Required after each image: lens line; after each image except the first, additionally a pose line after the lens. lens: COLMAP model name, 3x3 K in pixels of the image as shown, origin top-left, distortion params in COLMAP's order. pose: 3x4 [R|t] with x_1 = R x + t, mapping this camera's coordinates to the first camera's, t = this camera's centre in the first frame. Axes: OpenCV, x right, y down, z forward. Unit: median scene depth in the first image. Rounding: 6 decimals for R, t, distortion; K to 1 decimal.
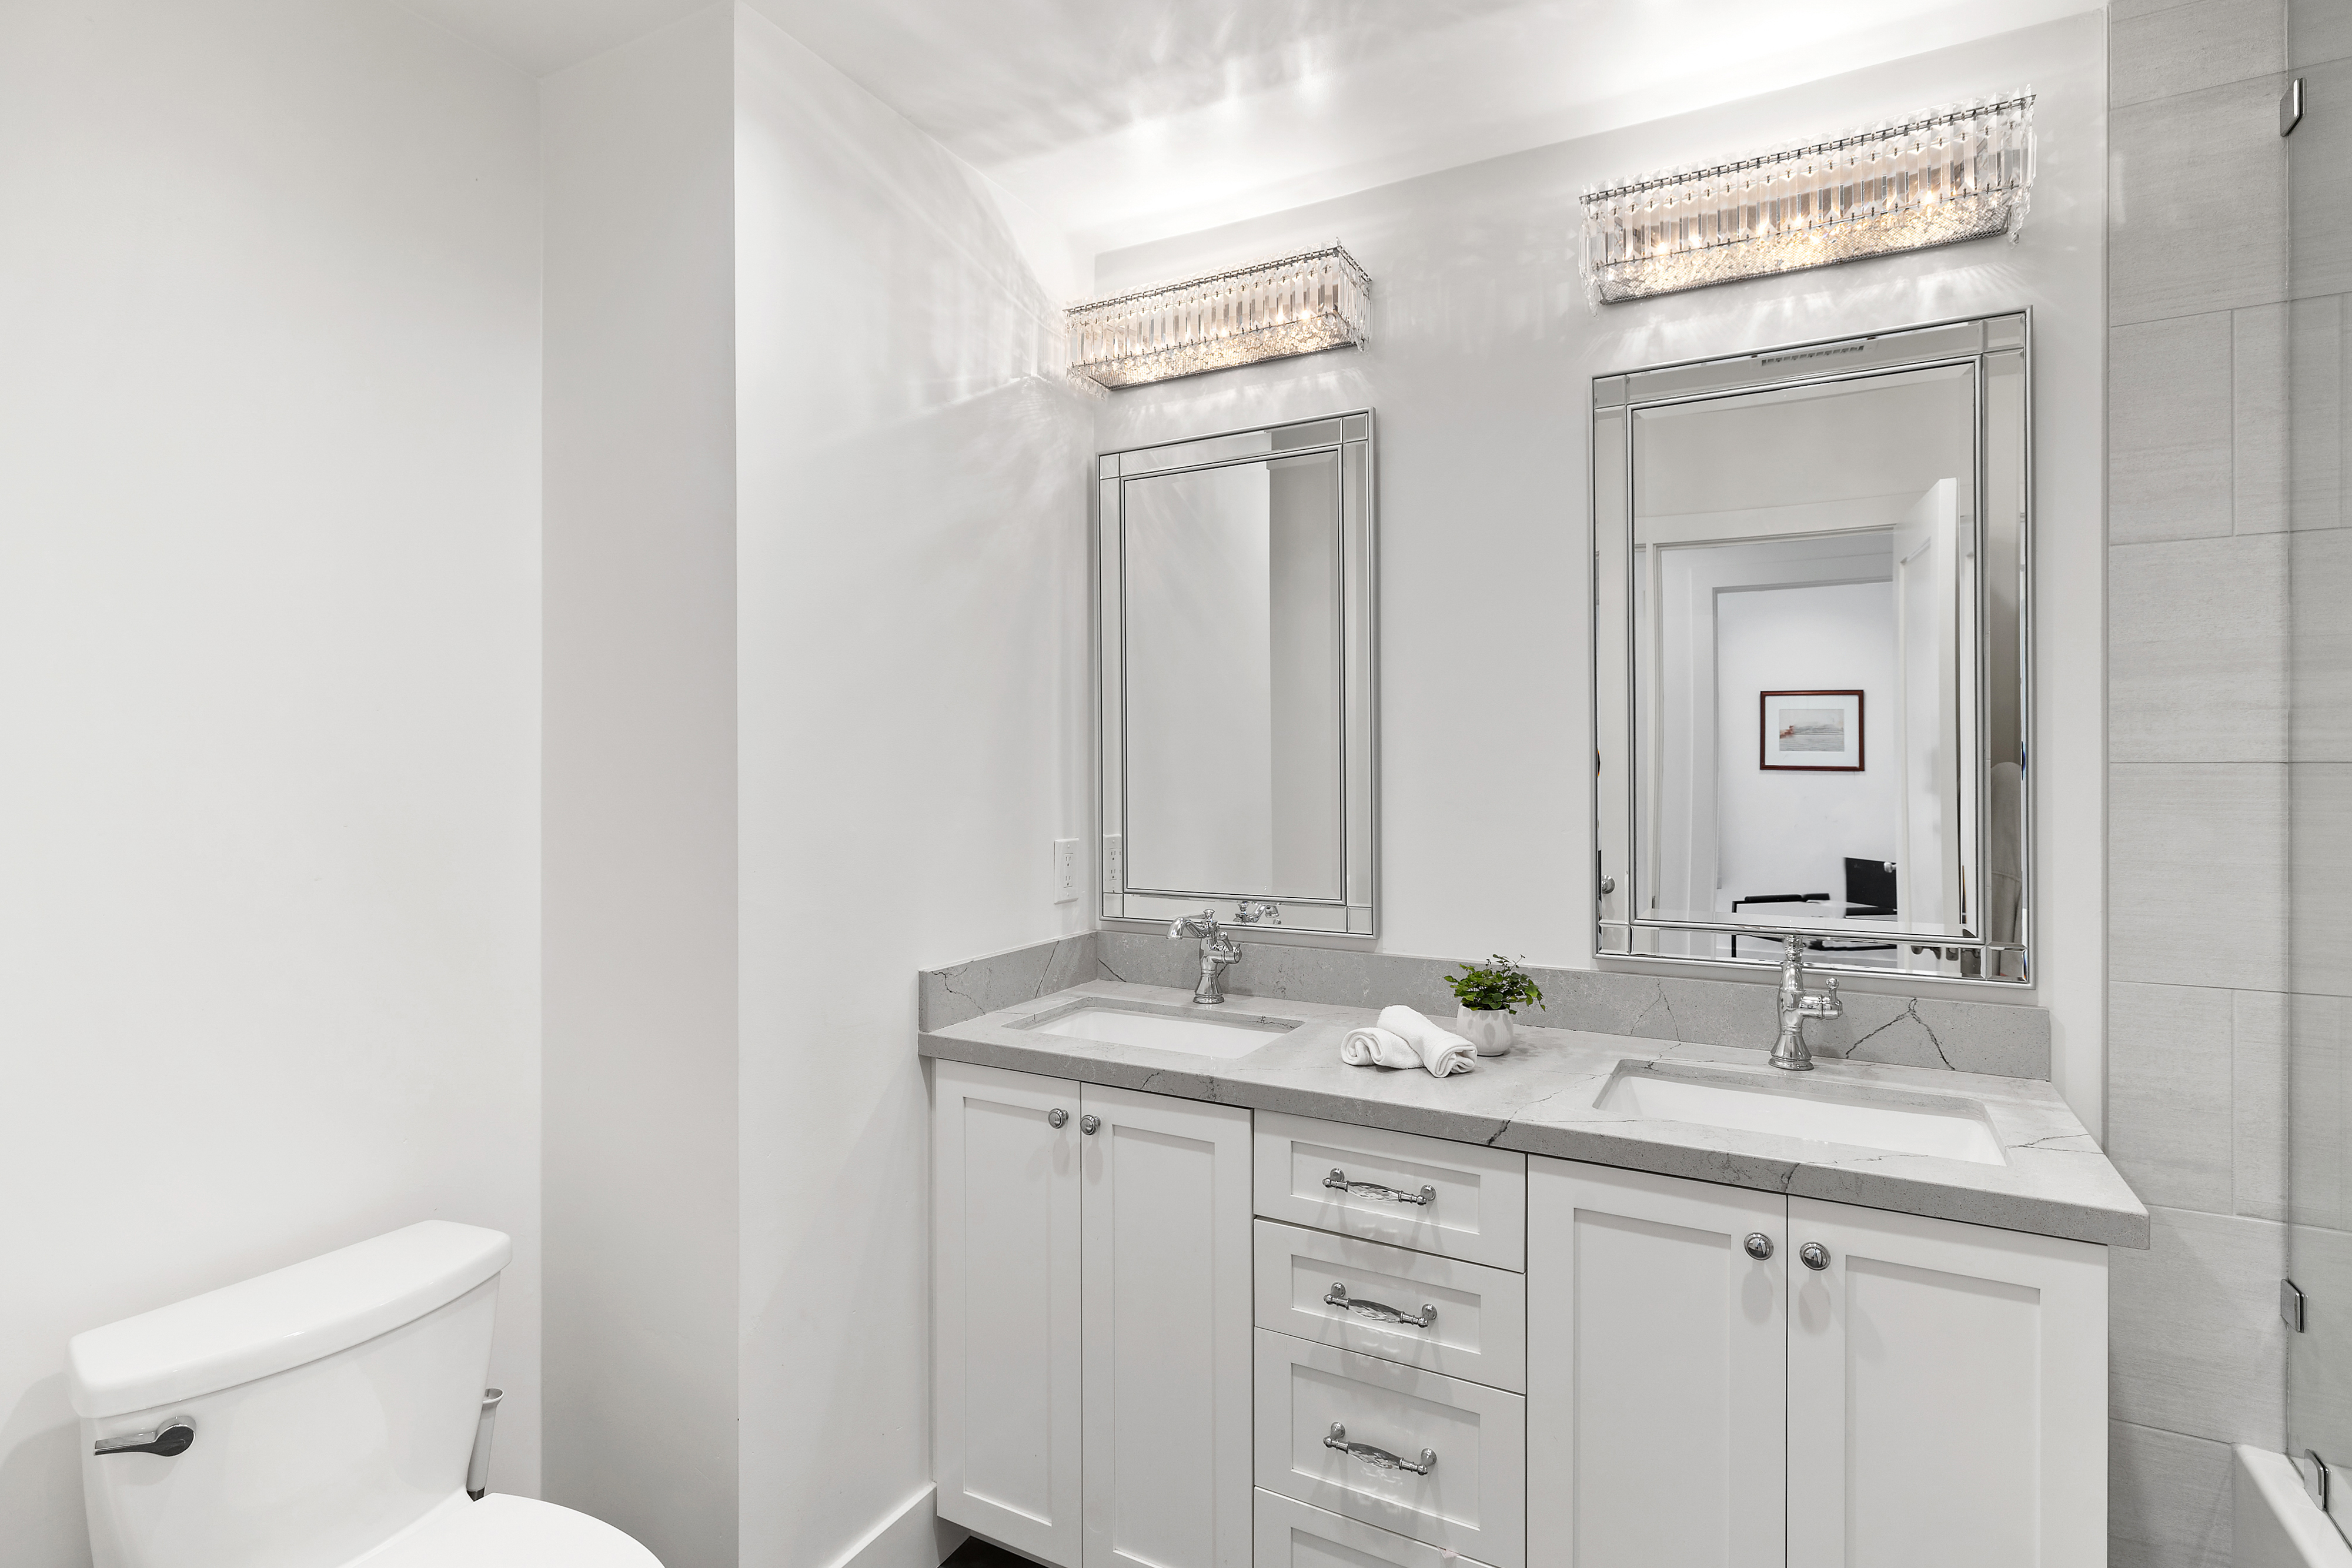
lens RADIAL K [[1129.6, 0, 1162.7], [0, 1129.6, 777.3], [0, 0, 1]] dist [-0.004039, 0.000973]
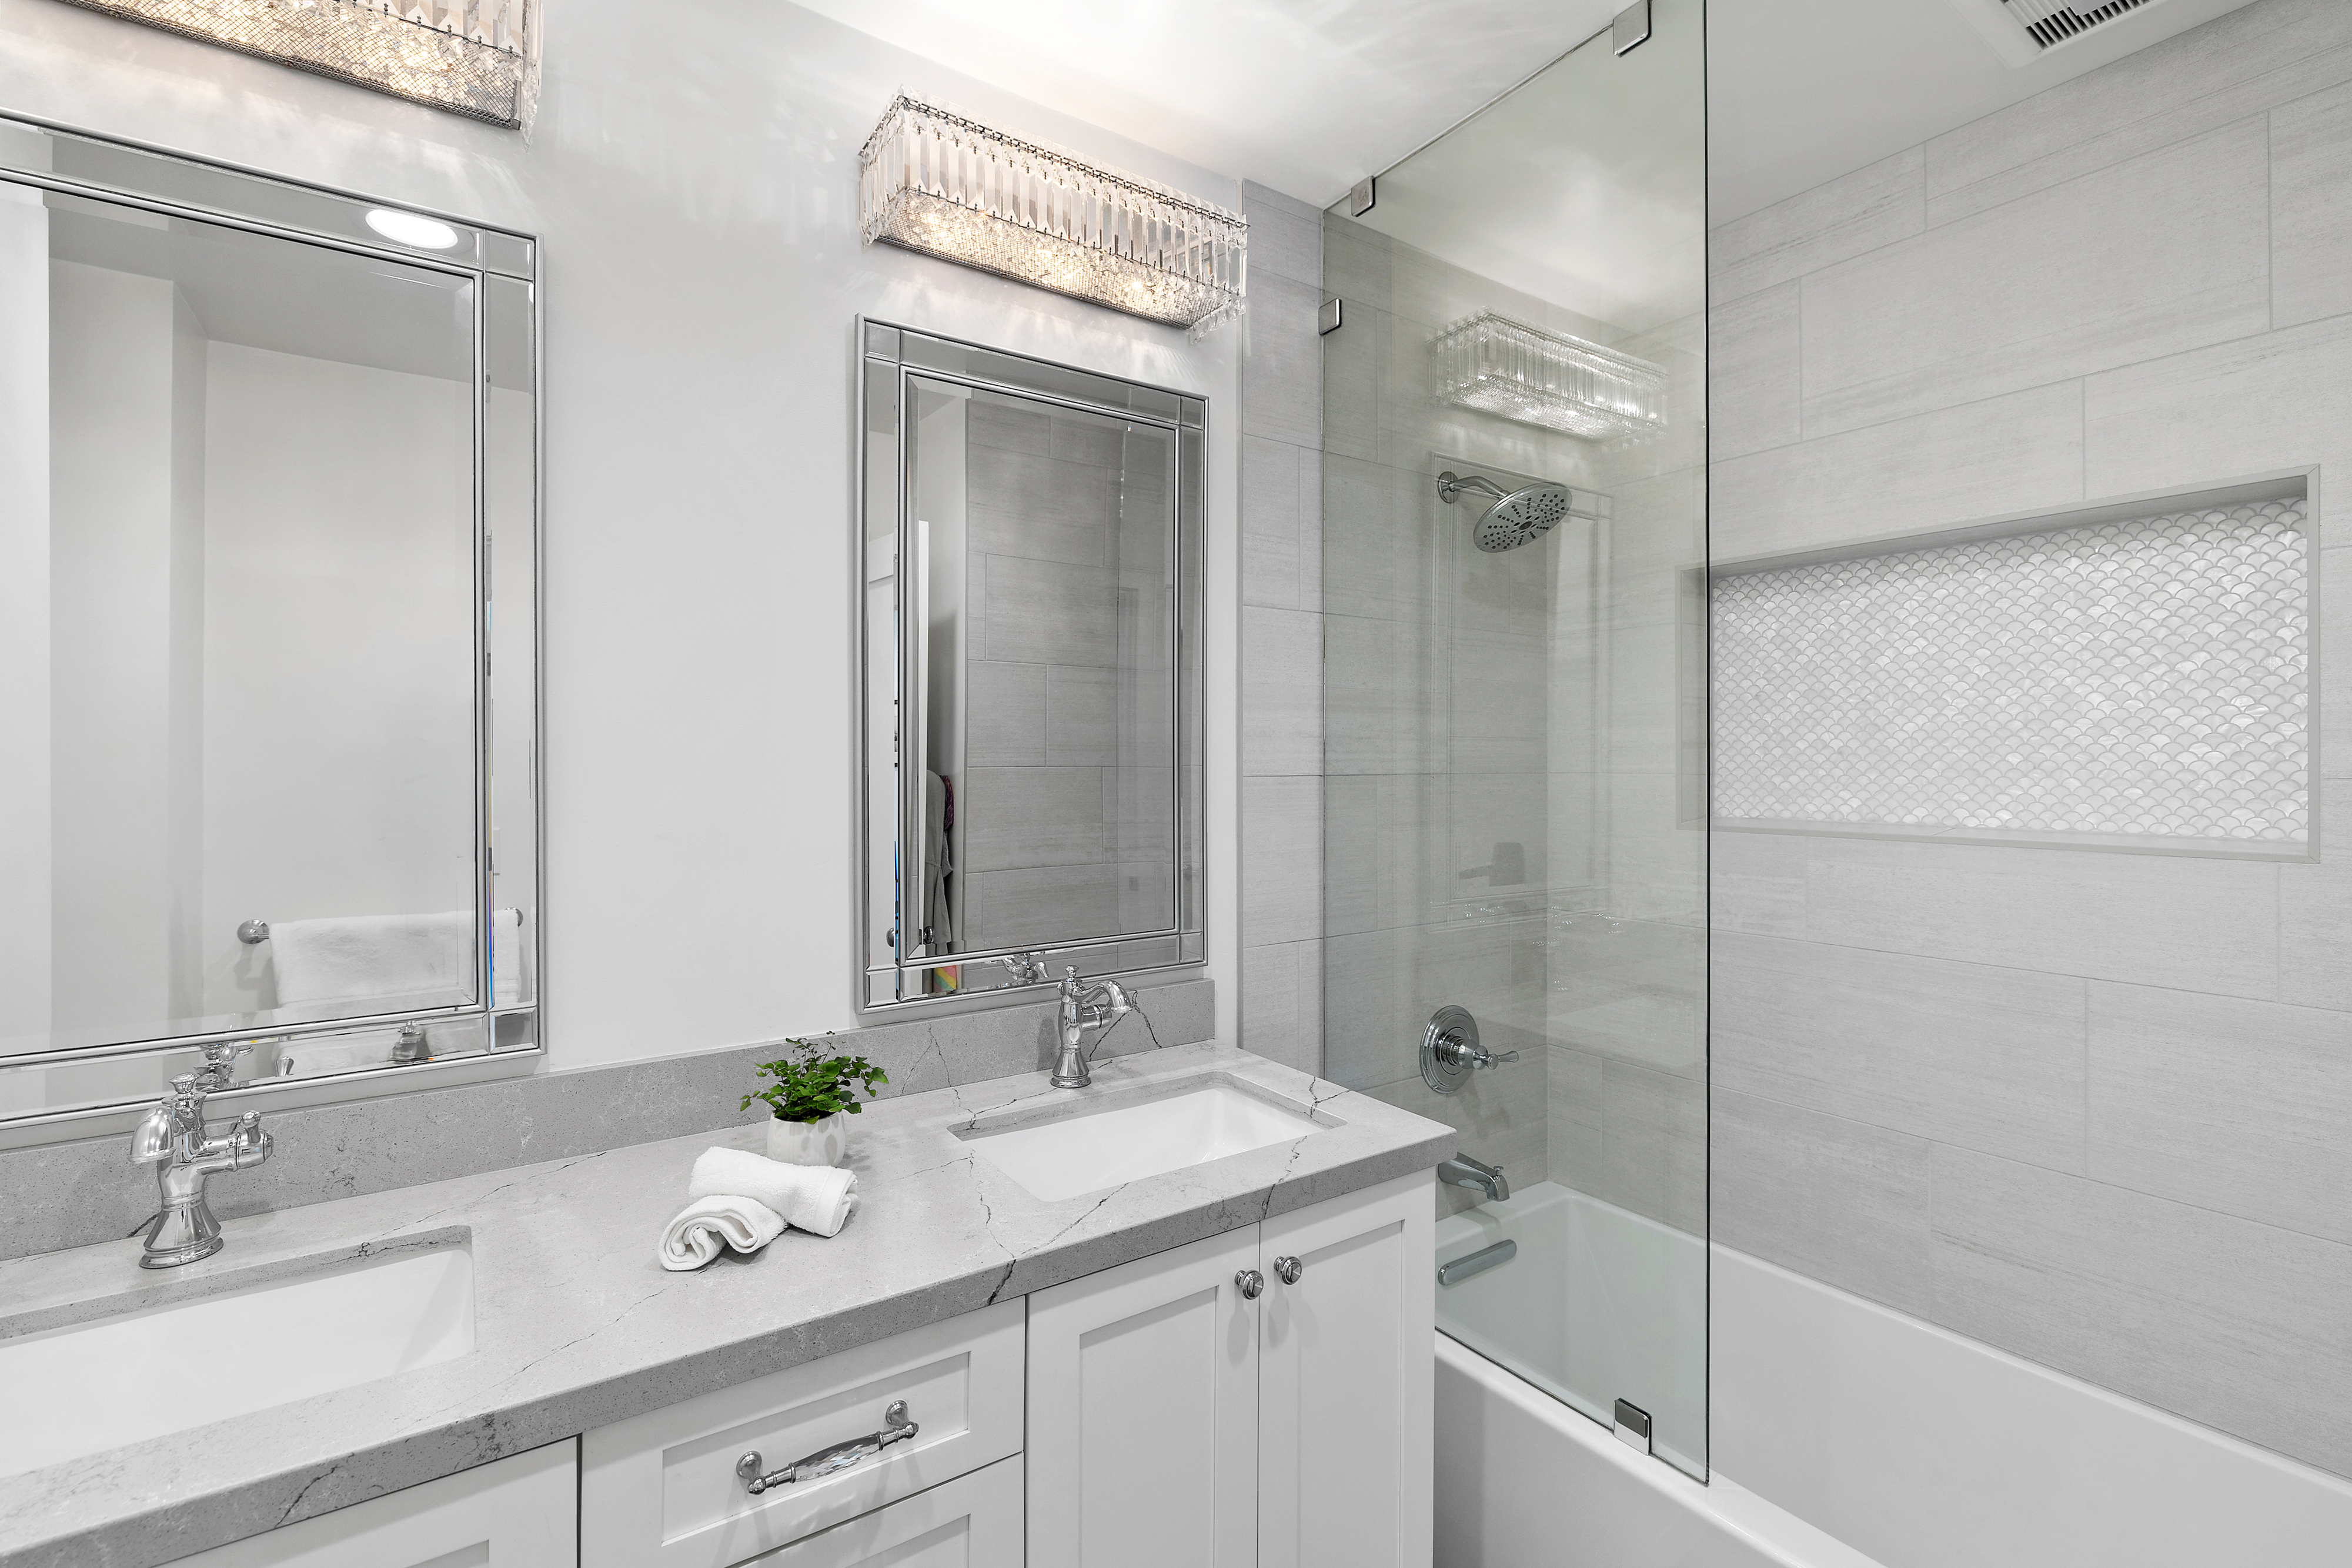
lens RADIAL K [[1052.7, 0, 1181.2], [0, 1052.7, 762.4], [0, 0, 1]] dist [-0.004954, -0.000262]
pose [[0.444507, 0.001834, 0.895773, -0.252025], [0.011132, 0.999909, -0.007571, -0.020431], [-0.895706, 0.013337, 0.444446, 0.536015]]
